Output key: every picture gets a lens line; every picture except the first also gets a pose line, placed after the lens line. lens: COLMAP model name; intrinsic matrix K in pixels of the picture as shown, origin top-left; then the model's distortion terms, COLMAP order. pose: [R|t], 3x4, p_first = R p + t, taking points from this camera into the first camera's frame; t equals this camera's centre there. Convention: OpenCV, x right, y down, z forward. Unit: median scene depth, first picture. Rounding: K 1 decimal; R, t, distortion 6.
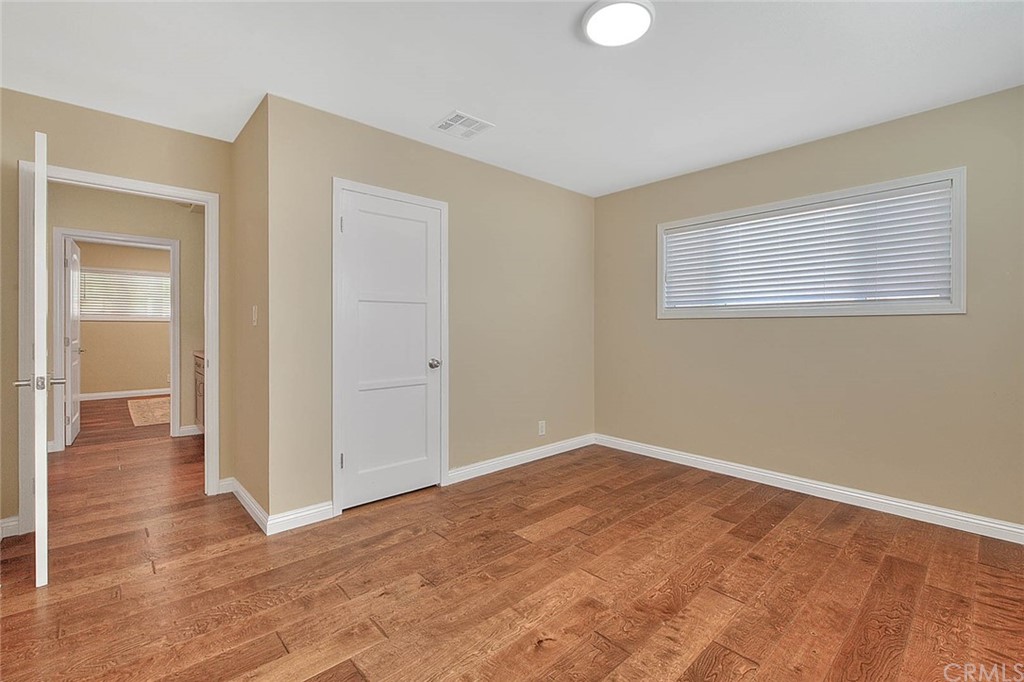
lens RADIAL K [[441.6, 0, 512.8], [0, 441.6, 335.6], [0, 0, 1]] dist [0.001411, -0.003386]
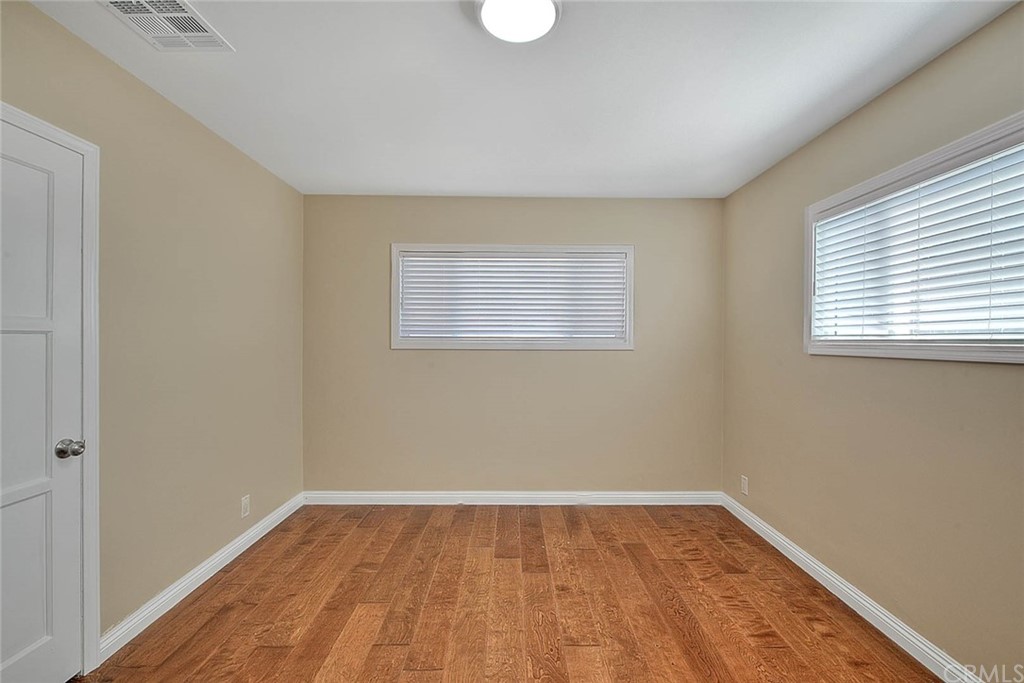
lens RADIAL K [[441.6, 0, 513.8], [0, 441.6, 343.0], [0, 0, 1]] dist [0.001411, -0.003386]
pose [[0.666654, -0.001798, 0.745365, -0.243968], [0.008127, 0.999955, -0.004856, -0.060446], [-0.745323, 0.009295, 0.666639, 0.302378]]
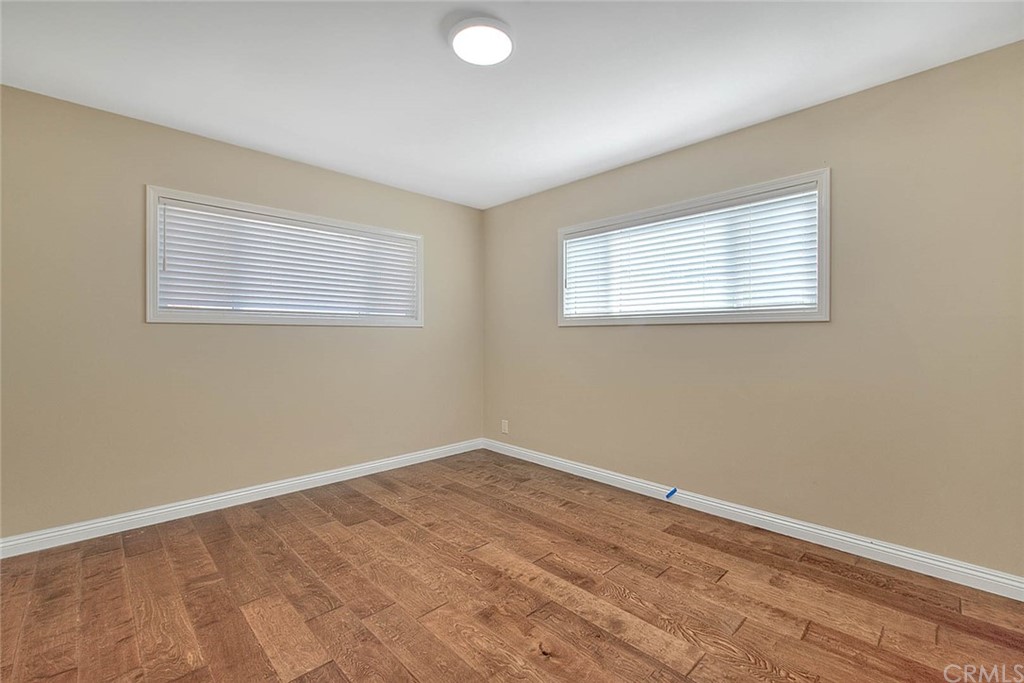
lens RADIAL K [[441.6, 0, 518.1], [0, 441.6, 342.6], [0, 0, 1]] dist [0.001411, -0.003386]
pose [[-0.040792, -0.015959, 0.999040, -0.530331], [0.014903, 0.999751, 0.016579, -0.013095], [-0.999057, 0.015565, -0.040544, 0.630503]]
